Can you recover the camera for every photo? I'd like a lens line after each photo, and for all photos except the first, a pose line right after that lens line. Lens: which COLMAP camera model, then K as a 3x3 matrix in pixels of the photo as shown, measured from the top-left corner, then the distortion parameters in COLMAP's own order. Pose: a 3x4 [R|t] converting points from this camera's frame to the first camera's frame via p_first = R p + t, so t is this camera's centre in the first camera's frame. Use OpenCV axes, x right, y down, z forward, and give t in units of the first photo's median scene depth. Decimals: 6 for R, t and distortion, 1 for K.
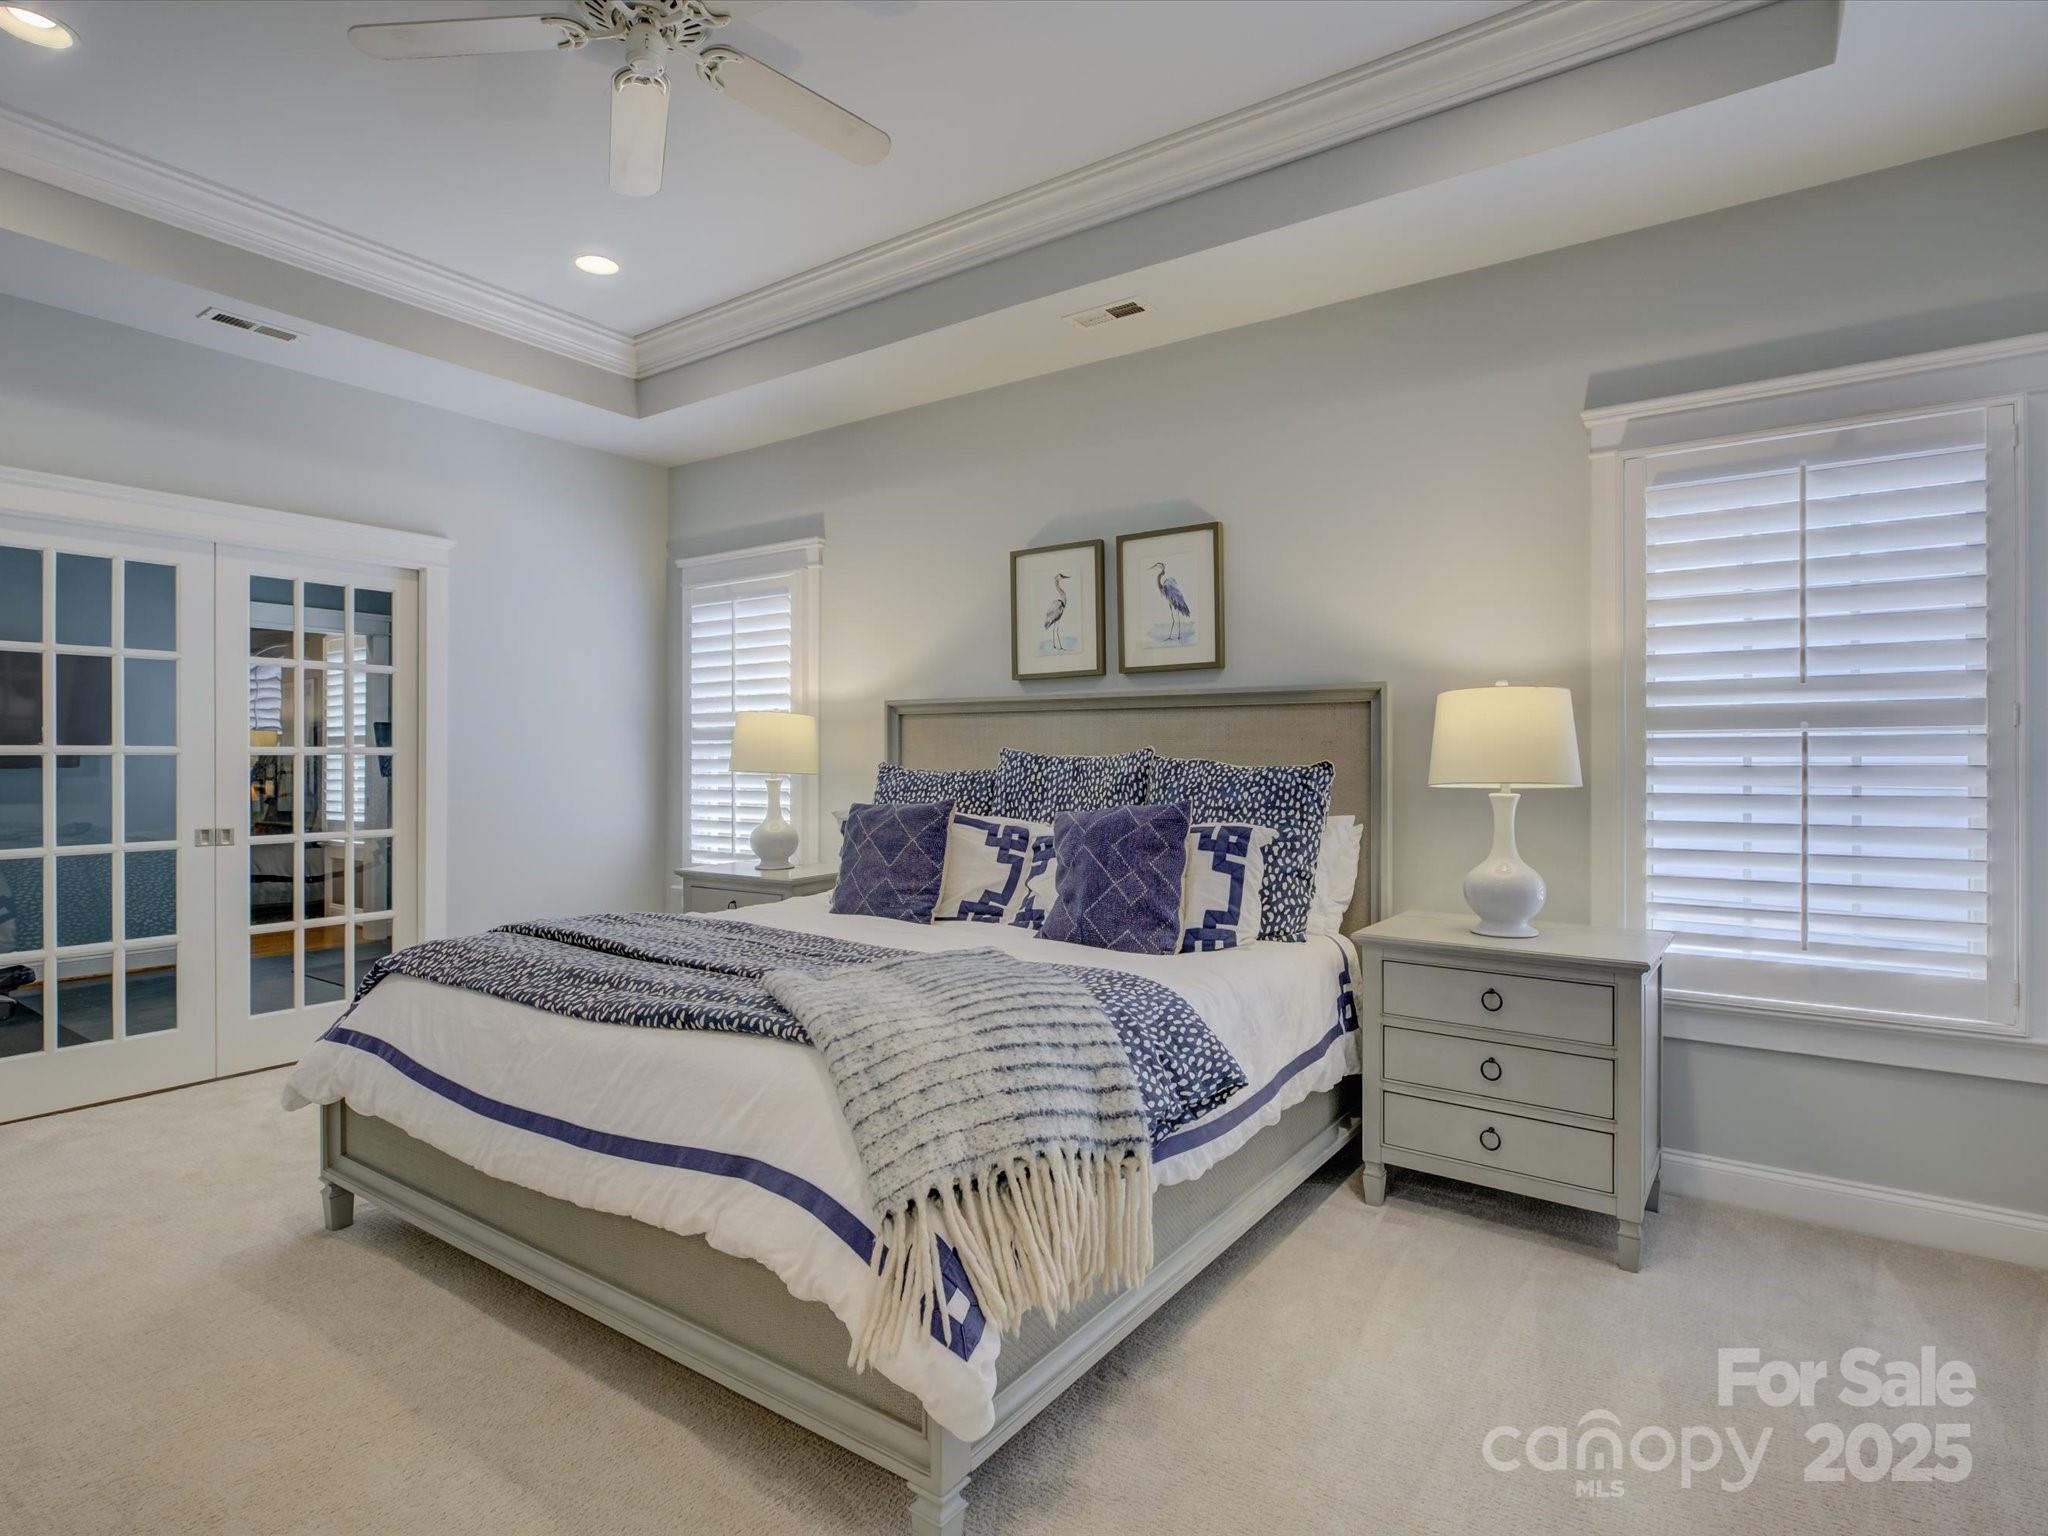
lens RADIAL K [[1056.0, 0, 1010.6], [0, 1056.0, 774.1], [0, 0, 1]] dist [-0.002356, -0.001083]
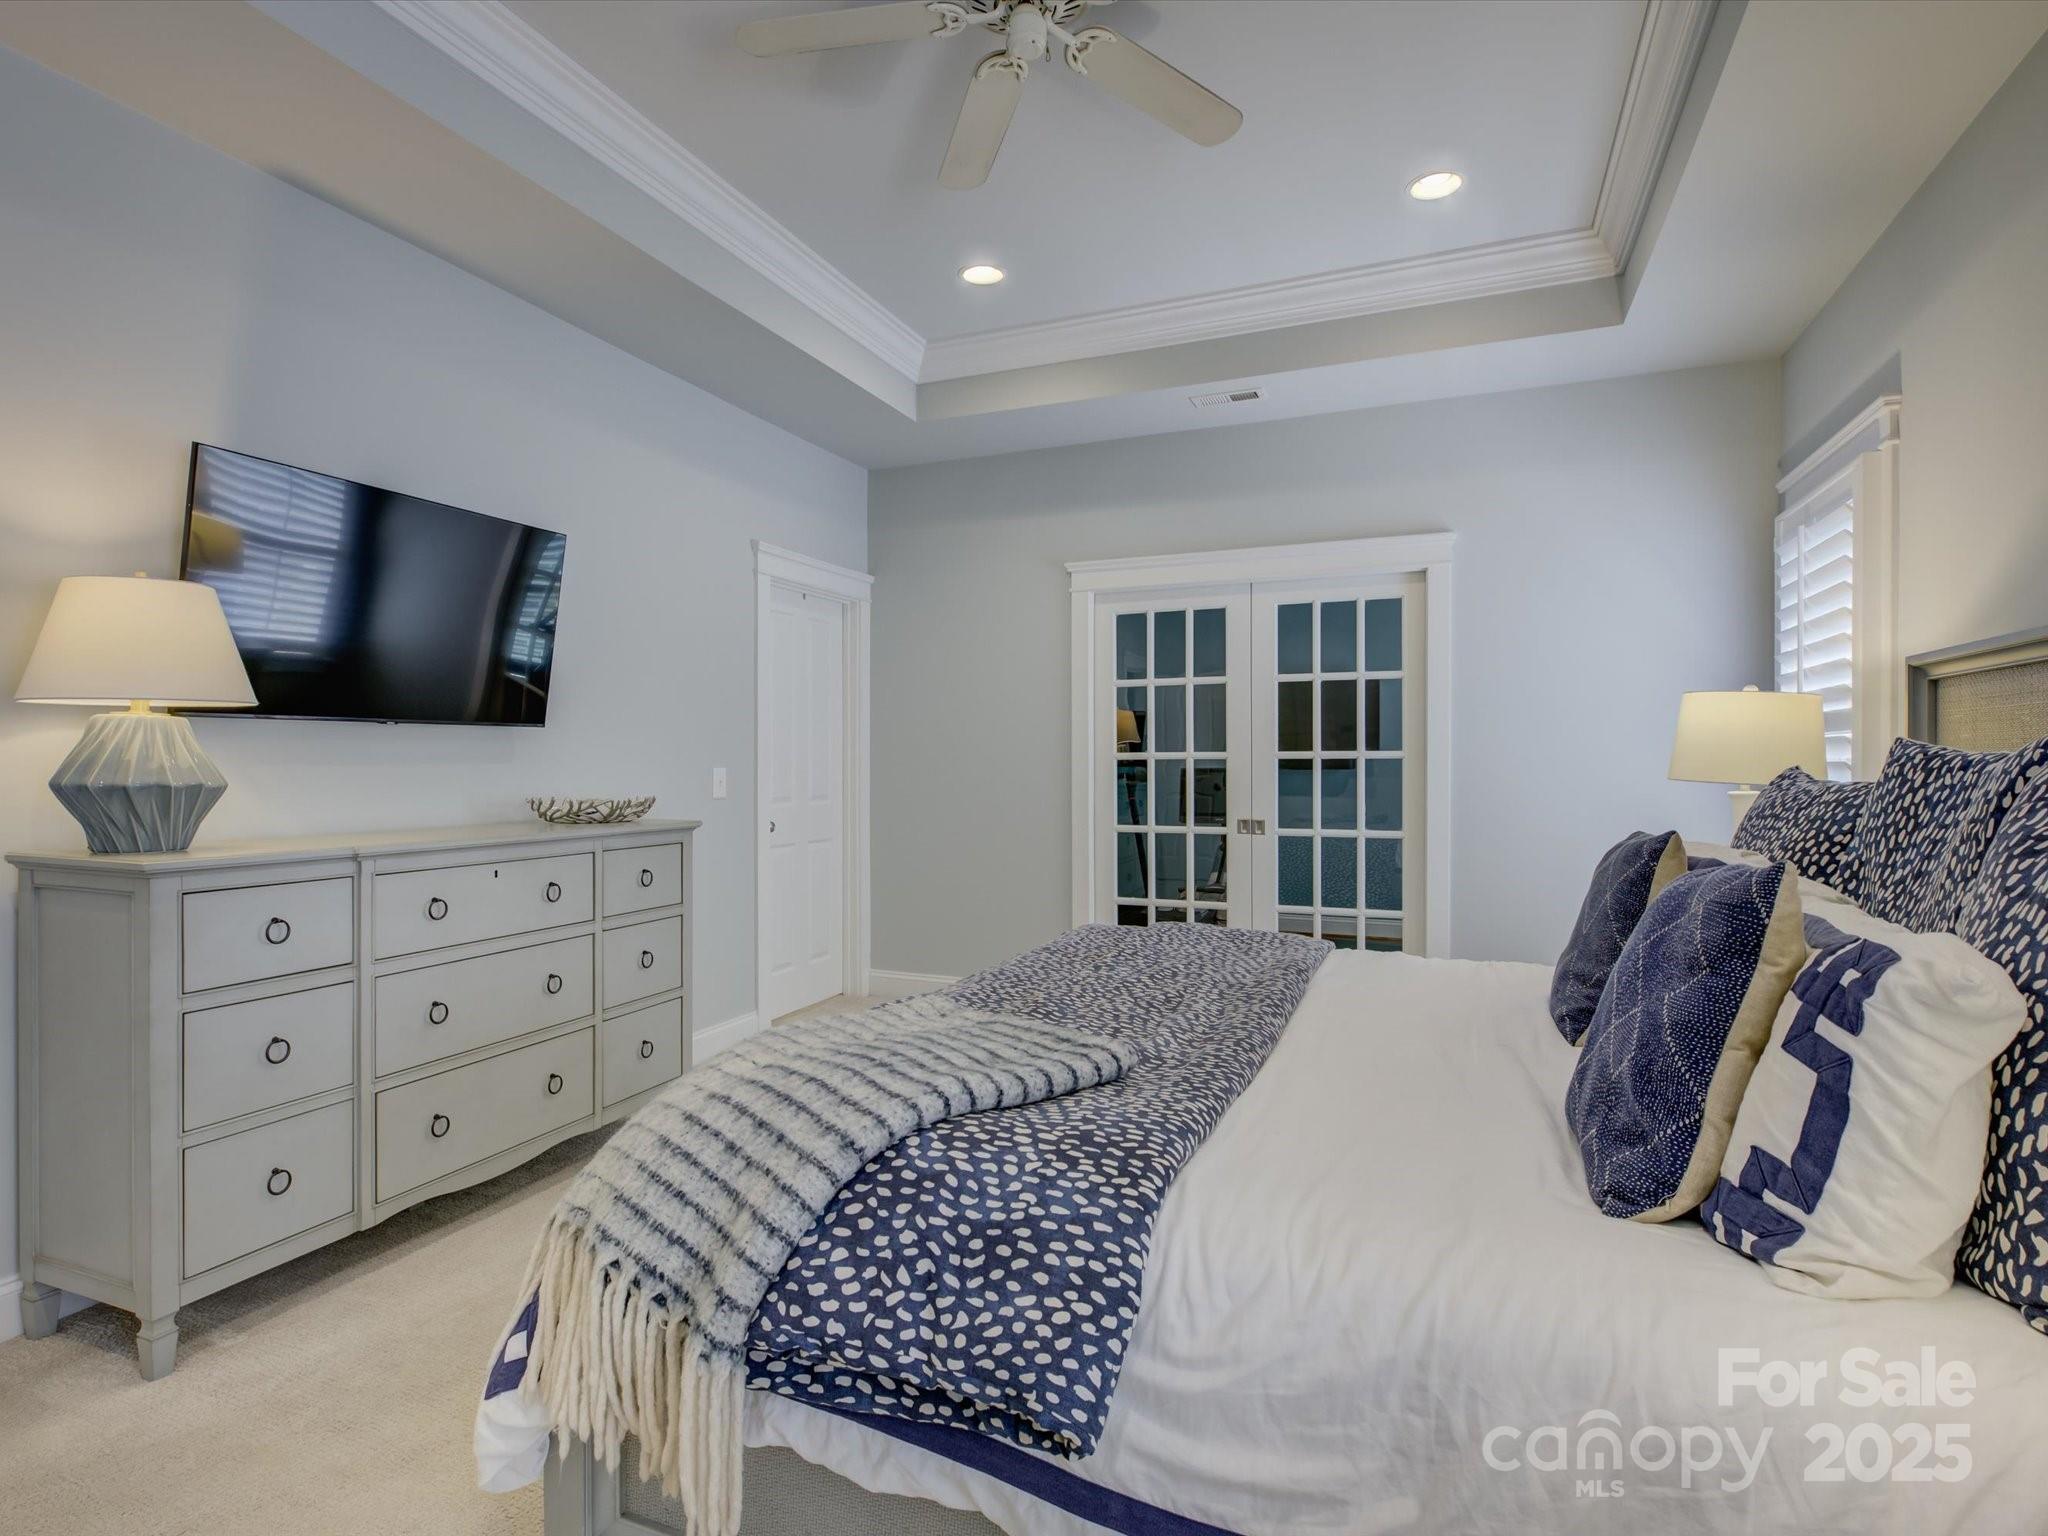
lens RADIAL K [[1056.0, 0, 1010.6], [0, 1056.0, 774.1], [0, 0, 1]] dist [-0.002356, -0.001083]
pose [[0.221054, 0.010474, -0.975205, 0.386571], [-0.014013, 0.999873, 0.007562, -0.006157], [0.975161, 0.011994, 0.221173, 0.494233]]
